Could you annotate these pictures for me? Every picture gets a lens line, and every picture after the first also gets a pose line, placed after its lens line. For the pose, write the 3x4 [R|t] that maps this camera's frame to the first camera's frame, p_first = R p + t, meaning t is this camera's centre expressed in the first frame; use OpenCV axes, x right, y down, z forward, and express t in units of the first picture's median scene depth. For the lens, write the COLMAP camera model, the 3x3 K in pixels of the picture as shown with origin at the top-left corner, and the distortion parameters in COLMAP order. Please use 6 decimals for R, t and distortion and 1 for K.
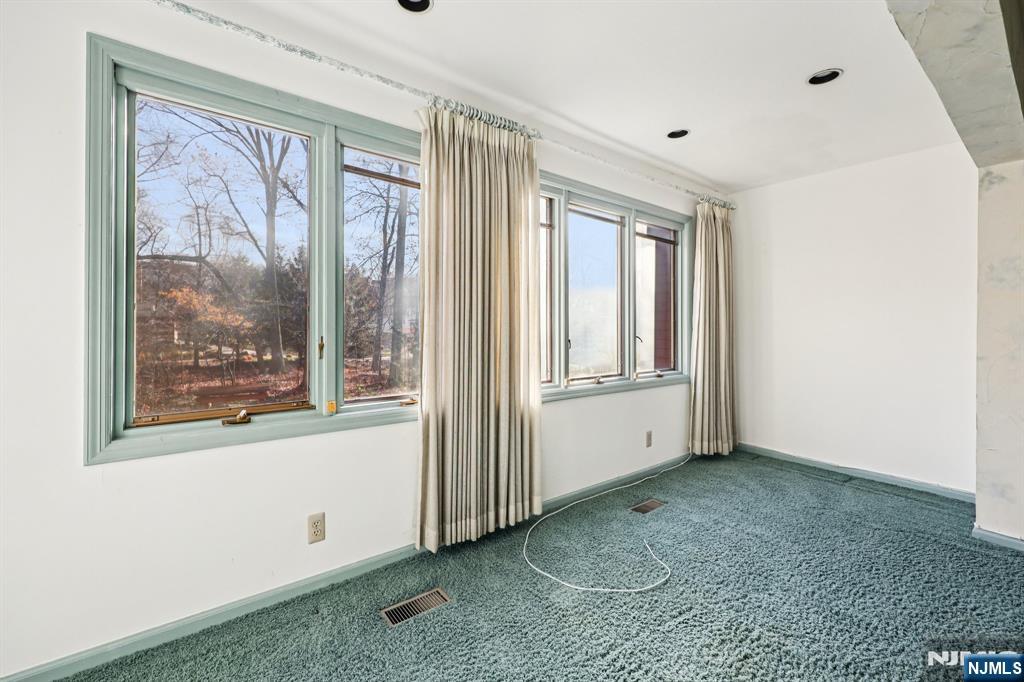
lens RADIAL K [[425.4, 0, 509.3], [0, 425.4, 323.8], [0, 0, 1]] dist [0.003279, -0.000666]
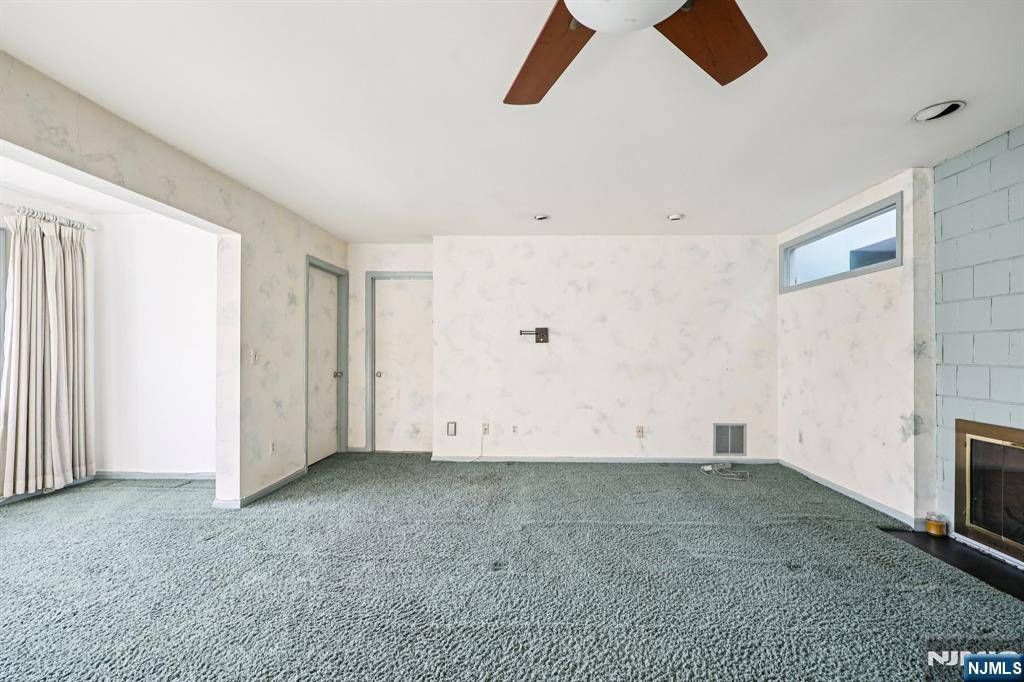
lens RADIAL K [[425.4, 0, 516.6], [0, 425.4, 349.6], [0, 0, 1]] dist [0.003279, -0.000666]
pose [[0.626140, -0.005204, 0.779693, 0.531704], [0.002453, 0.999986, 0.004705, -0.003293], [-0.779707, -0.001034, 0.626144, -0.496047]]
